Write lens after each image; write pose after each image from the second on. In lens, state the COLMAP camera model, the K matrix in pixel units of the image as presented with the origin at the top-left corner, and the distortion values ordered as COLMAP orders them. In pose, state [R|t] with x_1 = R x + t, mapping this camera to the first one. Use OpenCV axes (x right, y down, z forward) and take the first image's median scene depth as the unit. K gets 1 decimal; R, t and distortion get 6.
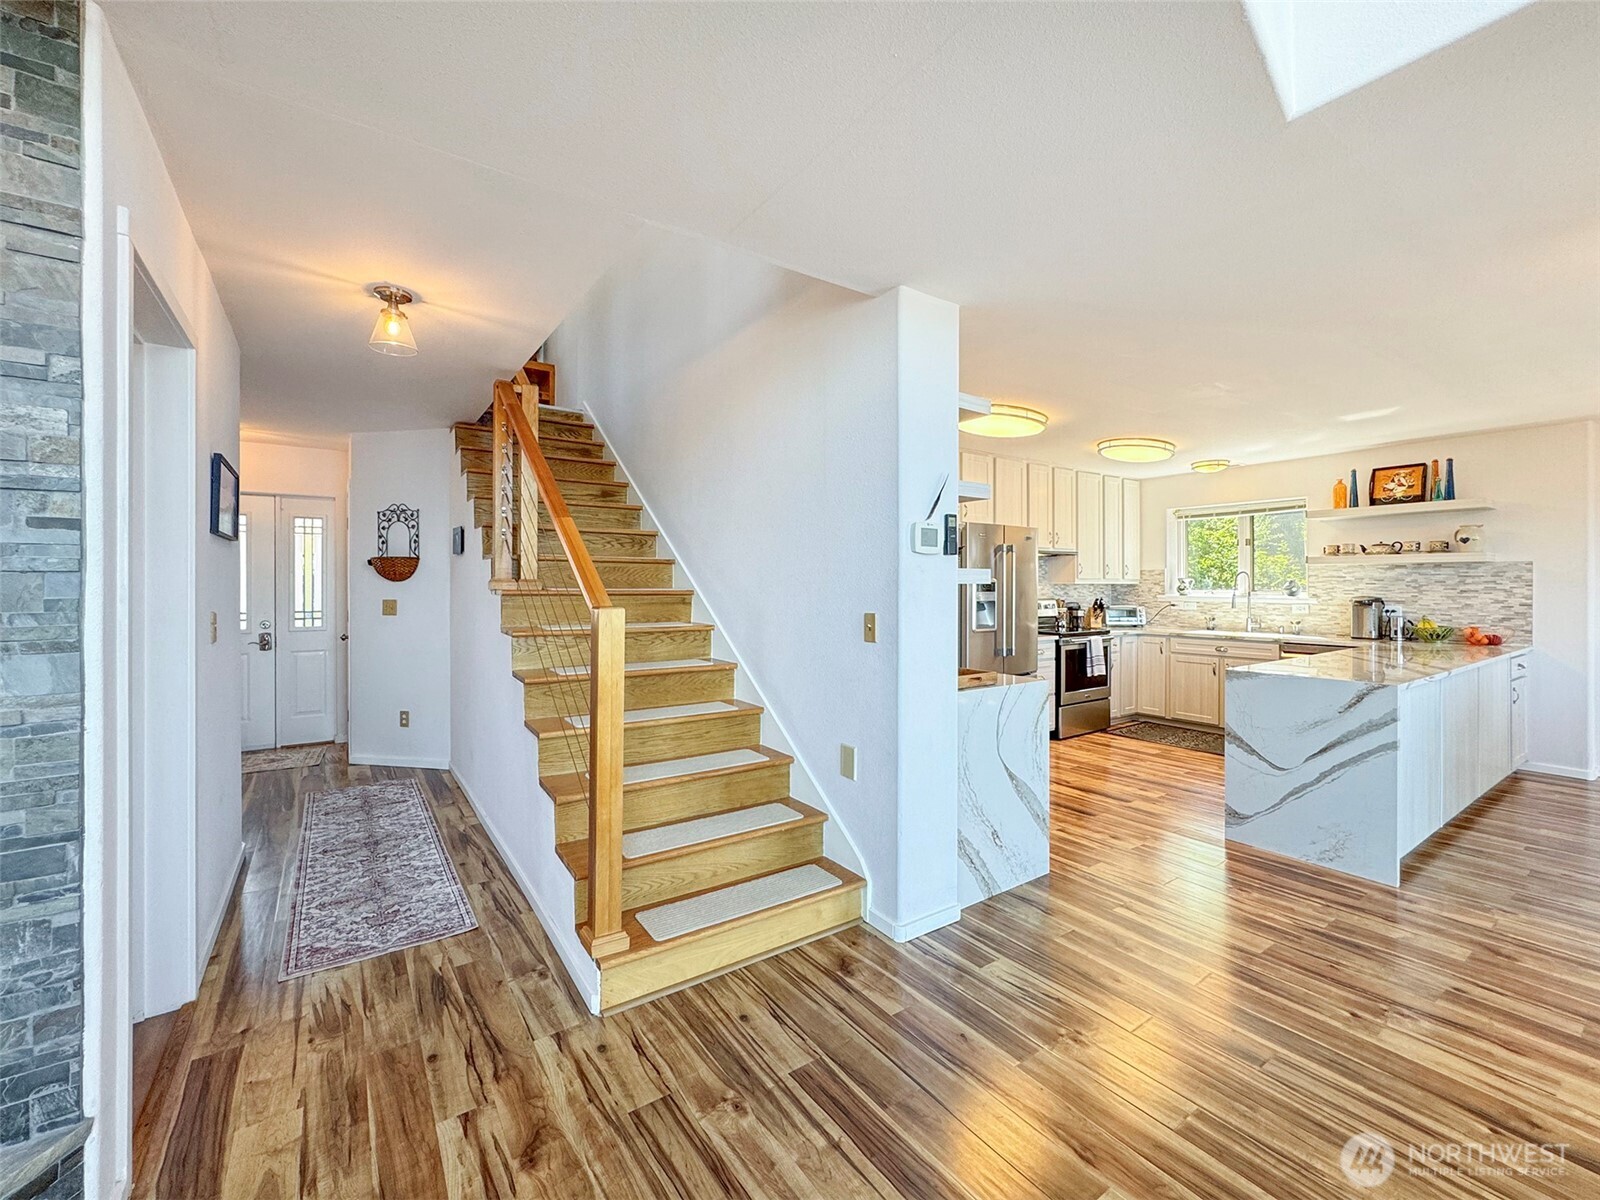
lens RADIAL K [[667.9, 0, 801.6], [0, 667.9, 586.2], [0, 0, 1]] dist [0.000109, -0.000313]
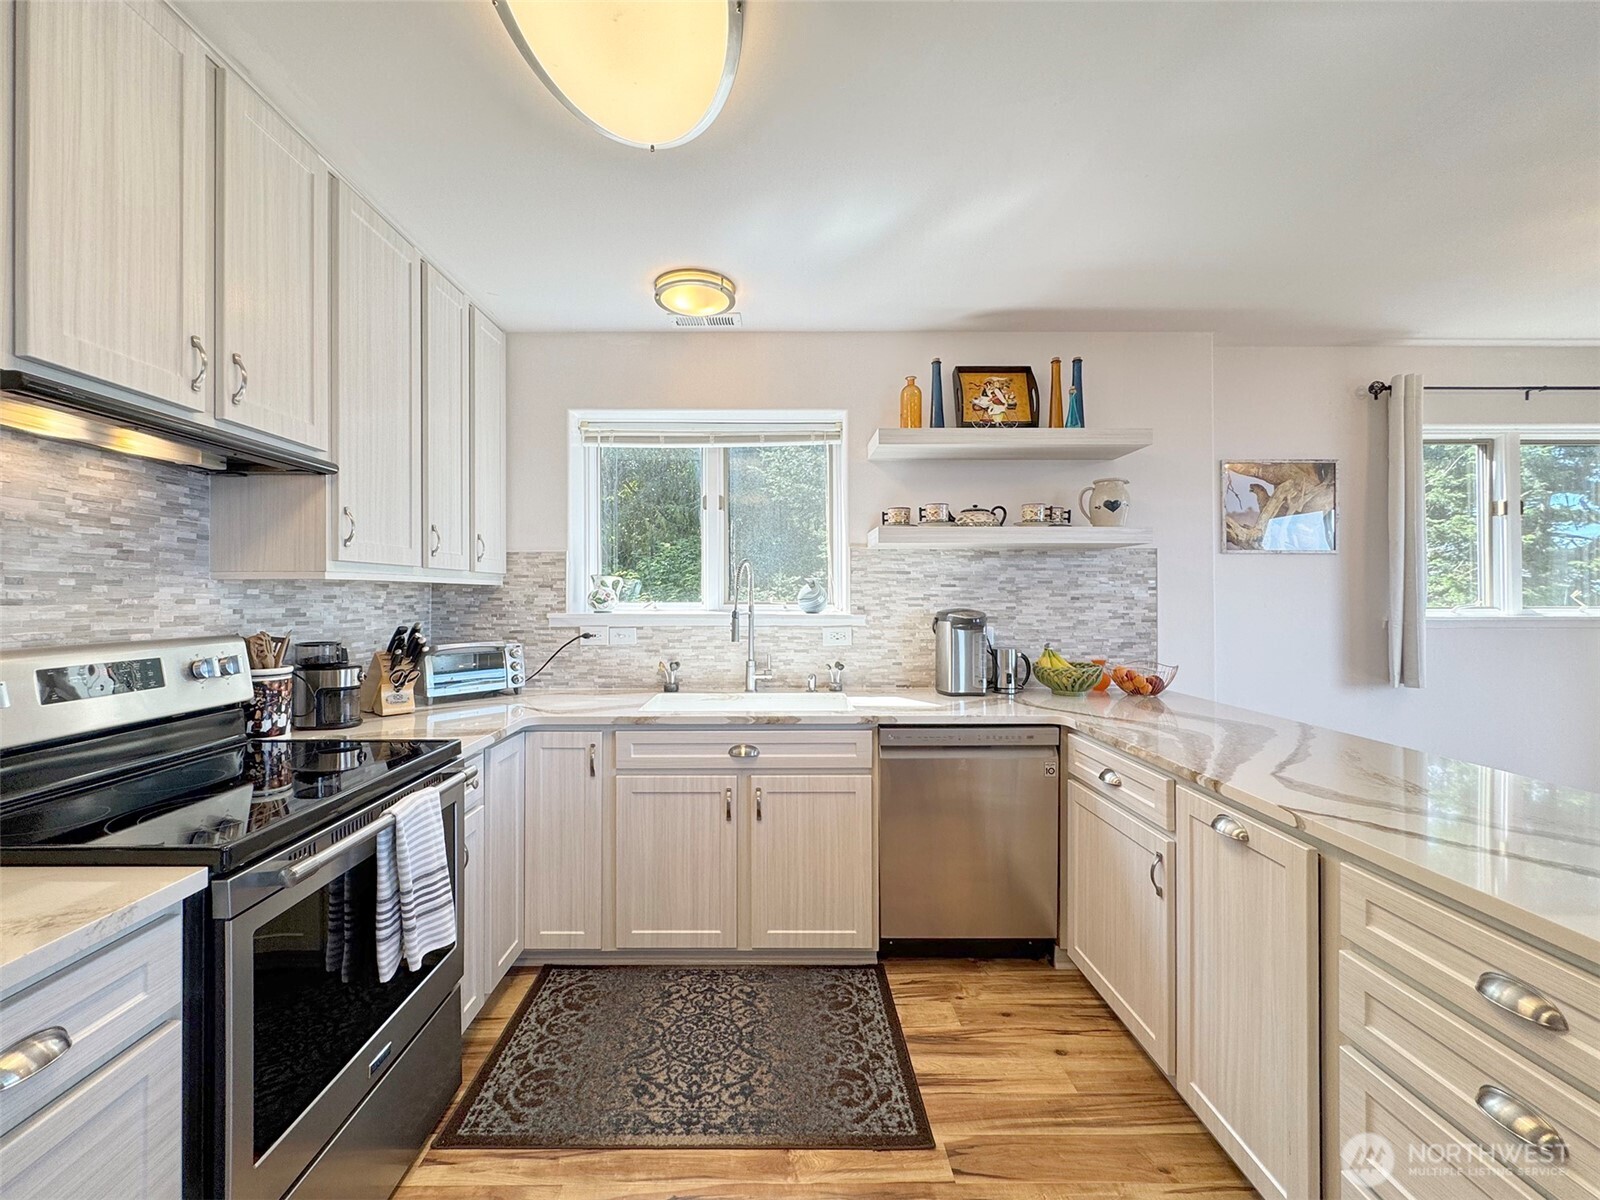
lens RADIAL K [[669.0, 0, 773.1], [0, 669.0, 595.7], [0, 0, 1]] dist [-0.001464, -0.000081]
pose [[0.571365, -0.000143, 0.820696, 0.347763], [0.003447, 0.999992, -0.002226, 0.005184], [-0.820689, 0.004101, 0.571360, 0.831806]]
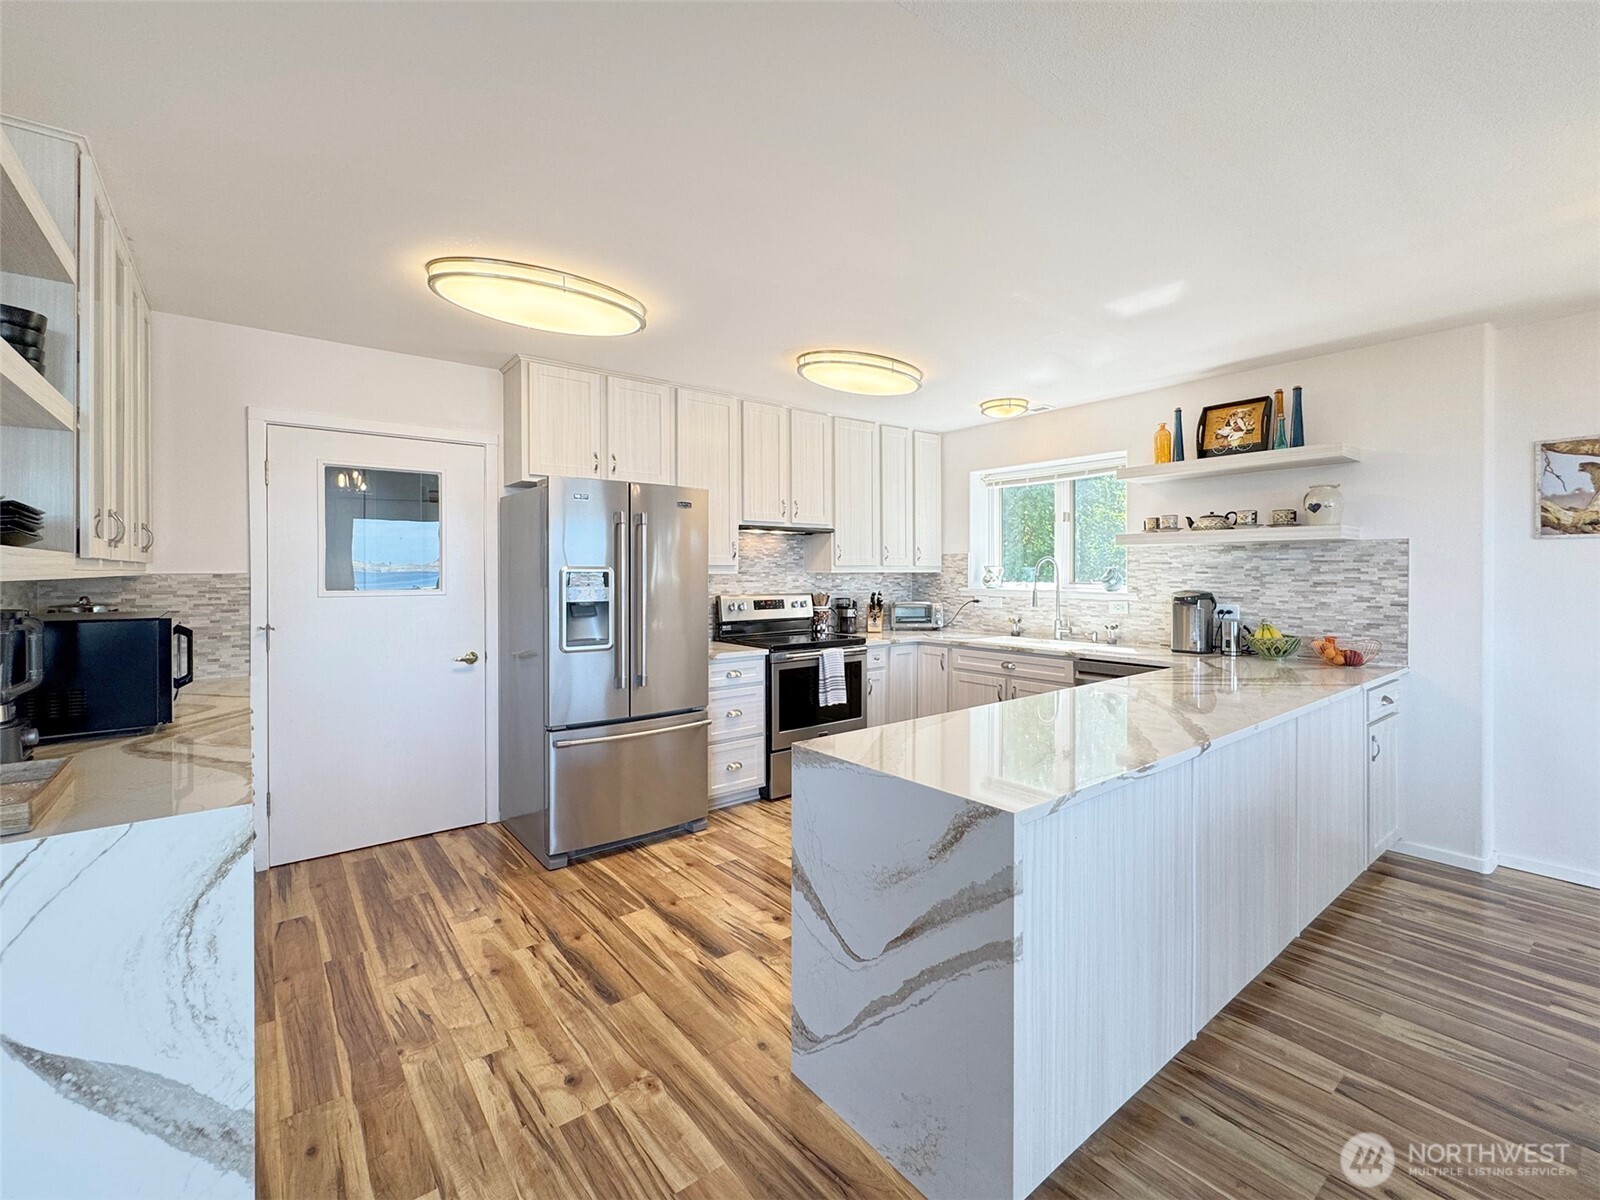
lens RADIAL K [[691.5, 0, 800.8], [0, 691.5, 577.5], [0, 0, 1]] dist [0.000400, 0.000014]
pose [[0.998341, -0.002701, 0.057510, 0.401169], [0.002355, 0.999979, 0.006088, -0.003917], [-0.057525, -0.005943, 0.998326, 0.308894]]
